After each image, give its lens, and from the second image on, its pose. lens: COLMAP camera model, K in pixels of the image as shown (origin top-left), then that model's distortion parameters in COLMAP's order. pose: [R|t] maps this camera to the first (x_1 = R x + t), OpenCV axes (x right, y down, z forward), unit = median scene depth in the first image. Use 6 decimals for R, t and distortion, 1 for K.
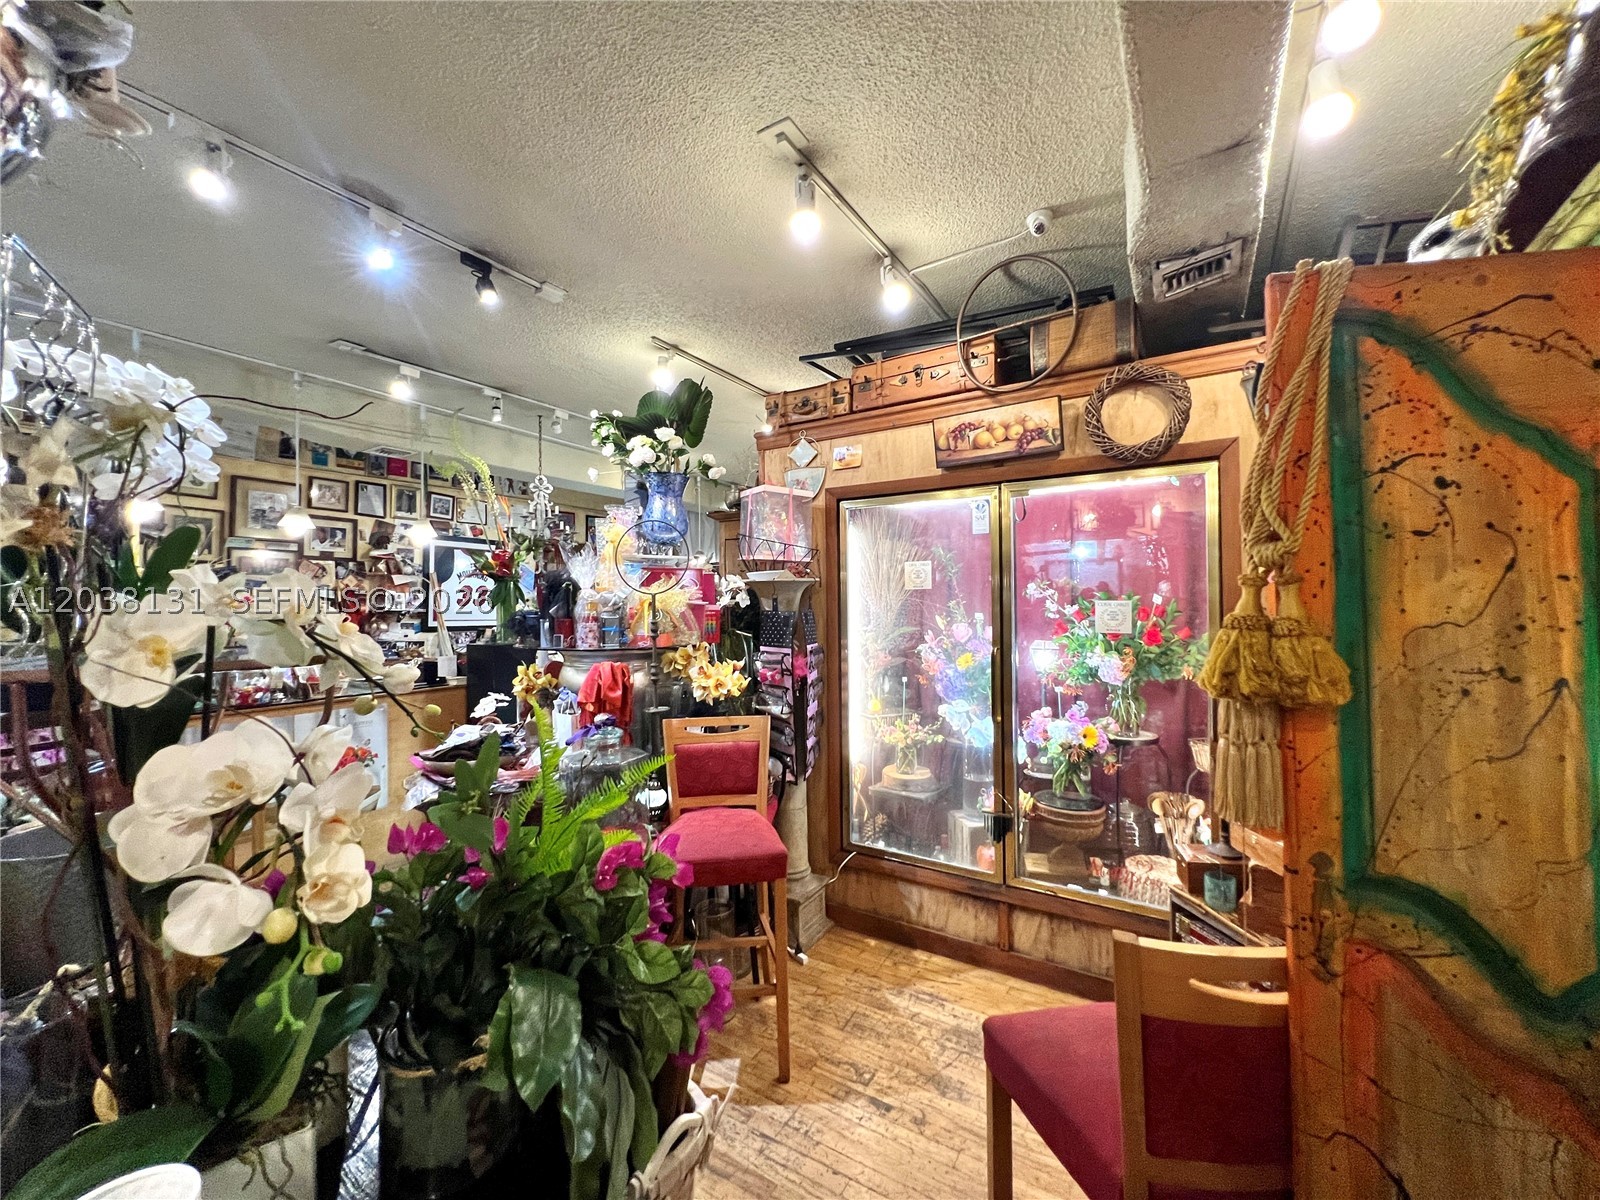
lens RADIAL K [[644.1, 0, 797.5], [0, 644.1, 596.1], [0, 0, 1]] dist [-0.000106, 0.000195]
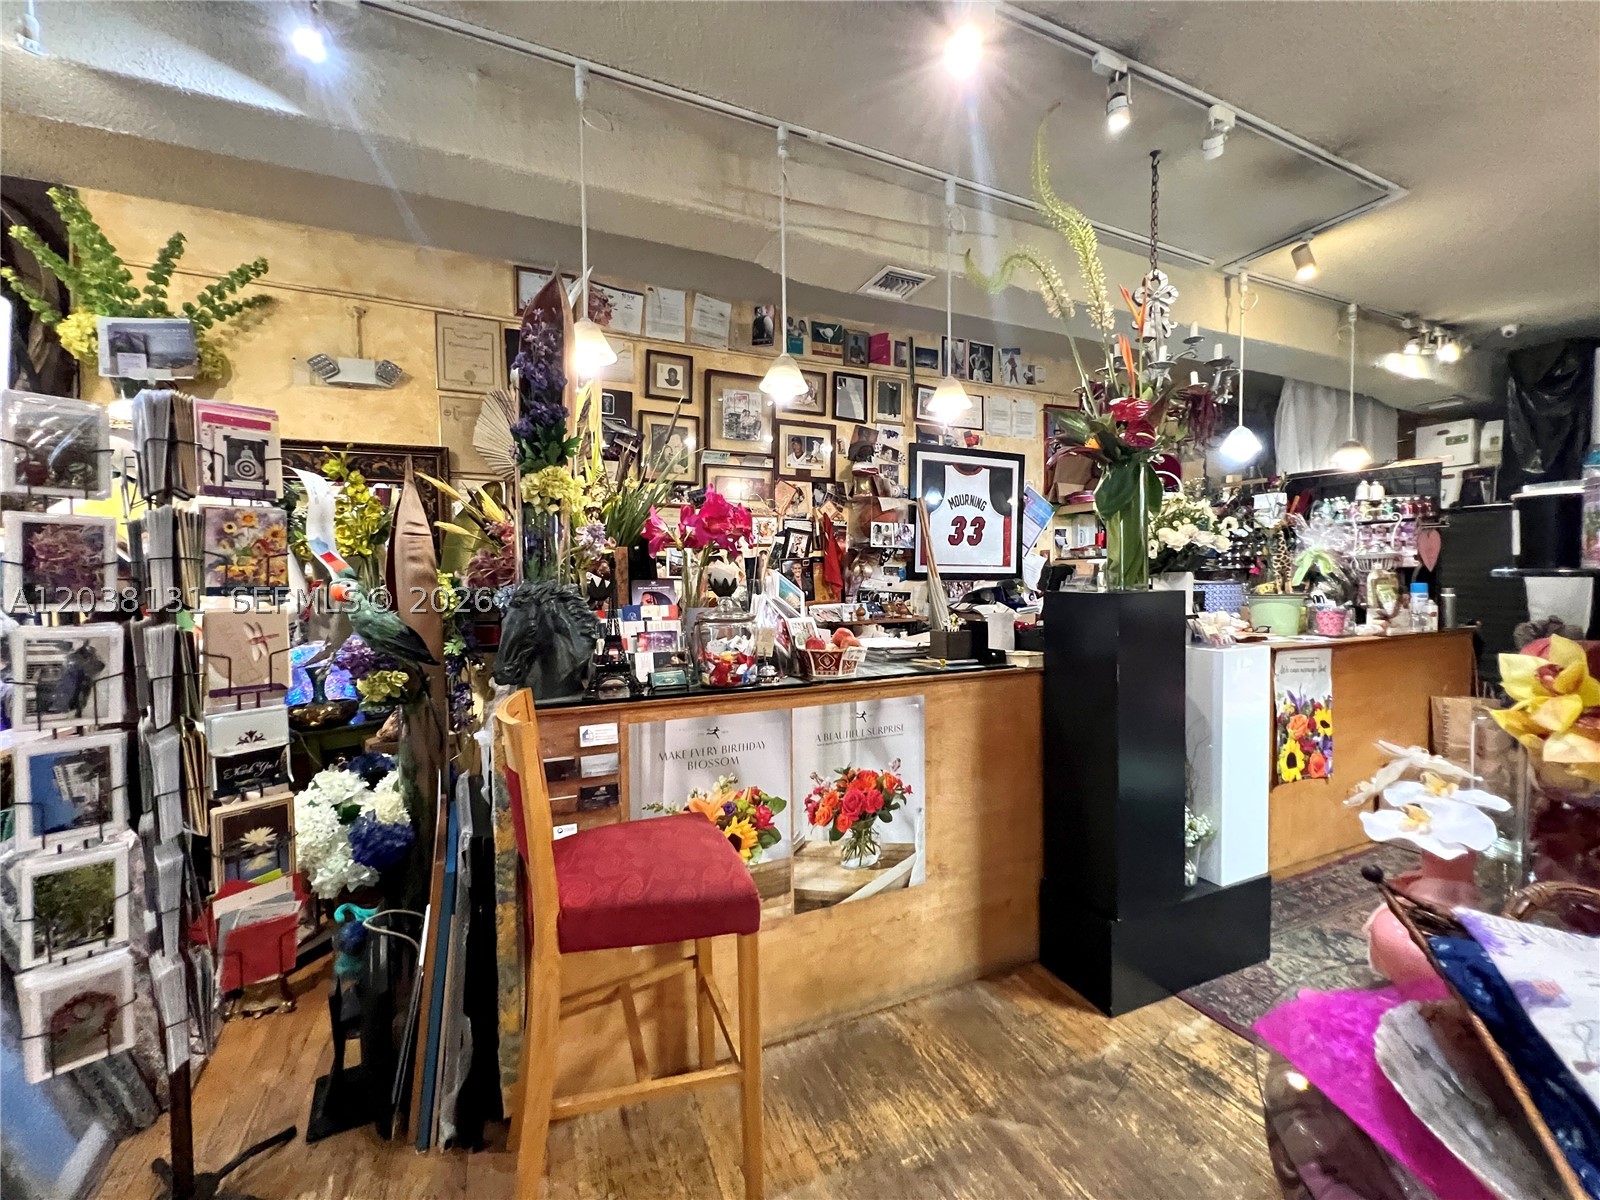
lens RADIAL K [[644.1, 0, 801.8], [0, 644.1, 598.0], [0, 0, 1]] dist [-0.000106, 0.000195]
pose [[0.833642, 0.022896, -0.551830, -0.305285], [0.007283, 0.998598, 0.052436, 0.040308], [0.552257, -0.047732, 0.832306, 0.356364]]
